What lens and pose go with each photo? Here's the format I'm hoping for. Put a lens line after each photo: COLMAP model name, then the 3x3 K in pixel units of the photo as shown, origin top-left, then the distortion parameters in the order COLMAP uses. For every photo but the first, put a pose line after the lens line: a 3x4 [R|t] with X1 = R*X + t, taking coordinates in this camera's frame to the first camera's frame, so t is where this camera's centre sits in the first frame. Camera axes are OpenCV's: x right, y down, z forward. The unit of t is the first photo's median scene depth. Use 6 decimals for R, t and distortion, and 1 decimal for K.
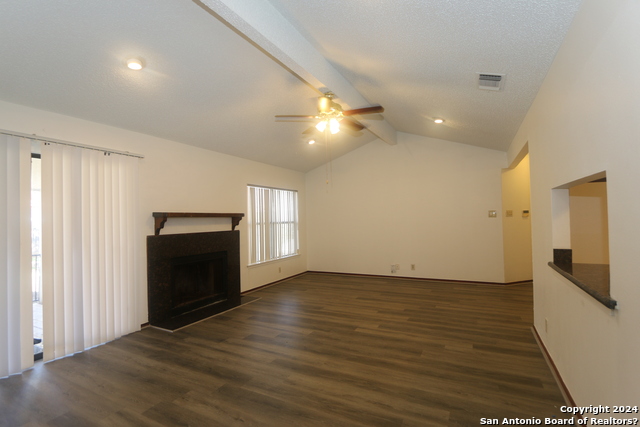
lens RADIAL K [[308.3, 0, 318.5], [0, 308.3, 213.9], [0, 0, 1]] dist [-0.012295, -0.000107]
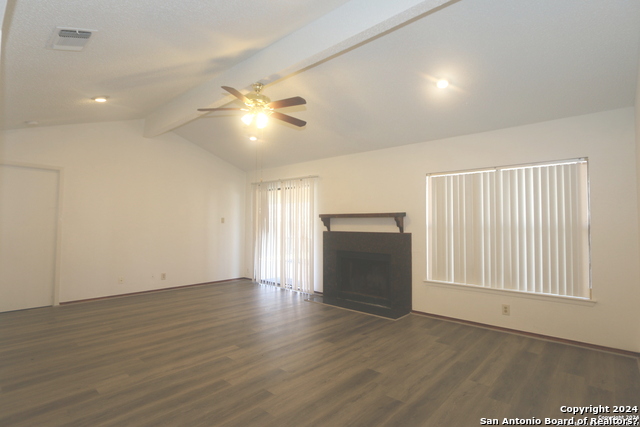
lens RADIAL K [[324.2, 0, 317.1], [0, 324.2, 215.0], [0, 0, 1]] dist [-0.017990, 0.003225]
pose [[-0.258885, -0.006230, -0.965888, 0.870994], [0.018791, 0.999757, -0.011485, 0.013935], [0.965725, -0.021123, -0.258705, 1.340945]]
